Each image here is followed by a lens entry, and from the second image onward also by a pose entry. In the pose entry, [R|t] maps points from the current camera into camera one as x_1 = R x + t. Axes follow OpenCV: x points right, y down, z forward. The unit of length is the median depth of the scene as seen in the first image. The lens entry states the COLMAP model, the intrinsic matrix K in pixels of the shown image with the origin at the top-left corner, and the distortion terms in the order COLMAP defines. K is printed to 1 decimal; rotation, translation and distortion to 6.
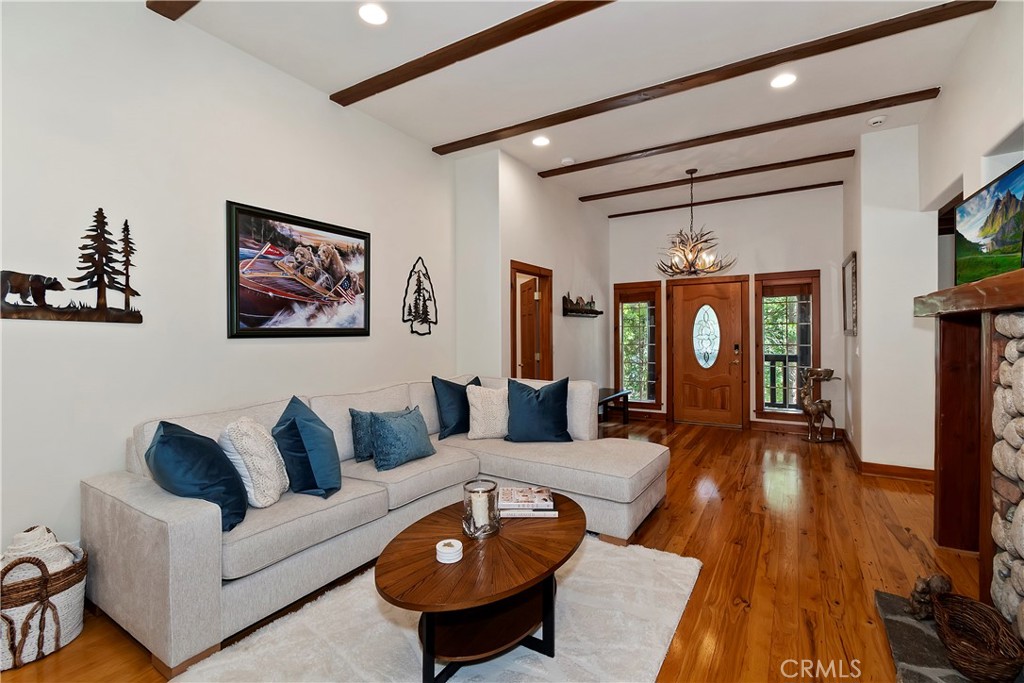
lens RADIAL K [[462.1, 0, 511.0], [0, 462.1, 331.1], [0, 0, 1]] dist [0.021723, -0.000011]
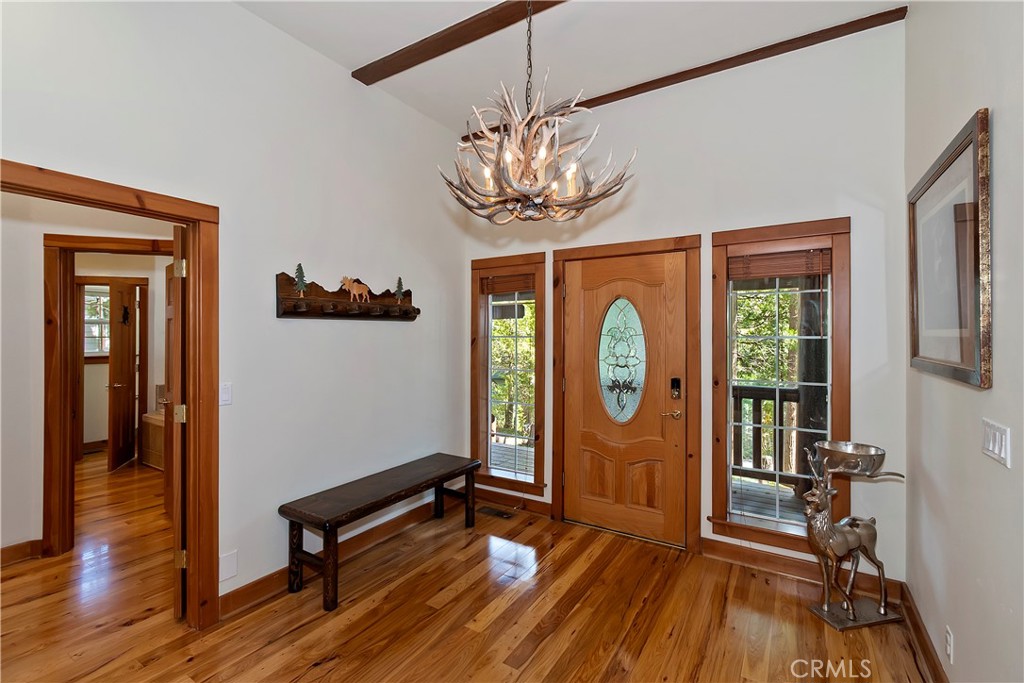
lens RADIAL K [[458.8, 0, 515.5], [0, 458.8, 332.4], [0, 0, 1]] dist [-0.000046, 0.000189]
pose [[0.999978, 0.005897, -0.003188, 0.316993], [-0.005897, 0.999983, 0.000009, -0.018179], [0.003188, 0.000010, 0.999995, 0.515104]]
